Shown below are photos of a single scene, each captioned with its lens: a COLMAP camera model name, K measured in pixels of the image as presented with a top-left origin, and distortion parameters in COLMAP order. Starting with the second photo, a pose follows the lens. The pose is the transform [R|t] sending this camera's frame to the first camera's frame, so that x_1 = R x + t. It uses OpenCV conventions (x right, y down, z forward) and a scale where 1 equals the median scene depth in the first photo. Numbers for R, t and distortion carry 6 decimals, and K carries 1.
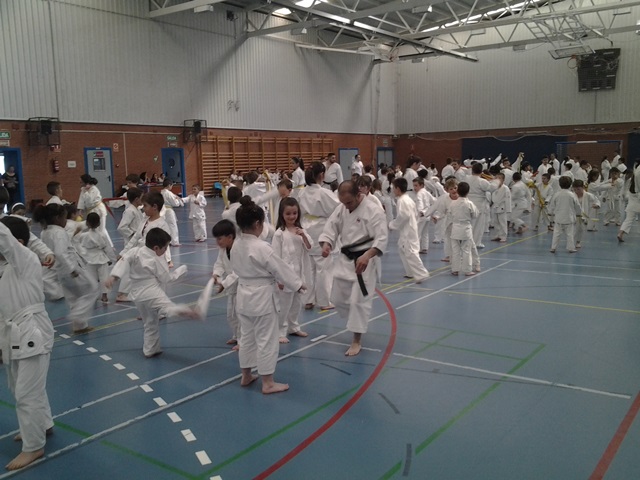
lens RADIAL K [[624.6, 0, 329.4], [0, 624.6, 252.0], [0, 0, 1]] dist [0.067353, -0.155587]
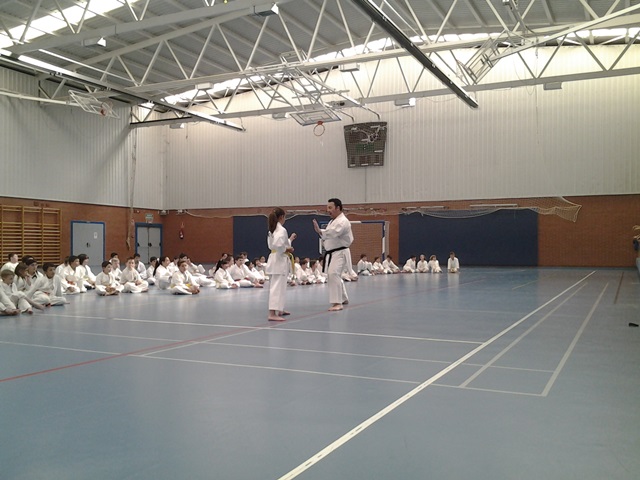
lens RADIAL K [[624.6, 0, 329.4], [0, 624.6, 252.0], [0, 0, 1]] dist [0.067353, -0.155587]
pose [[0.984644, 0.024336, 0.172867, 0.258888], [0.000770, 0.989621, -0.143703, -0.007718], [-0.174570, 0.141629, 0.974406, 0.176384]]
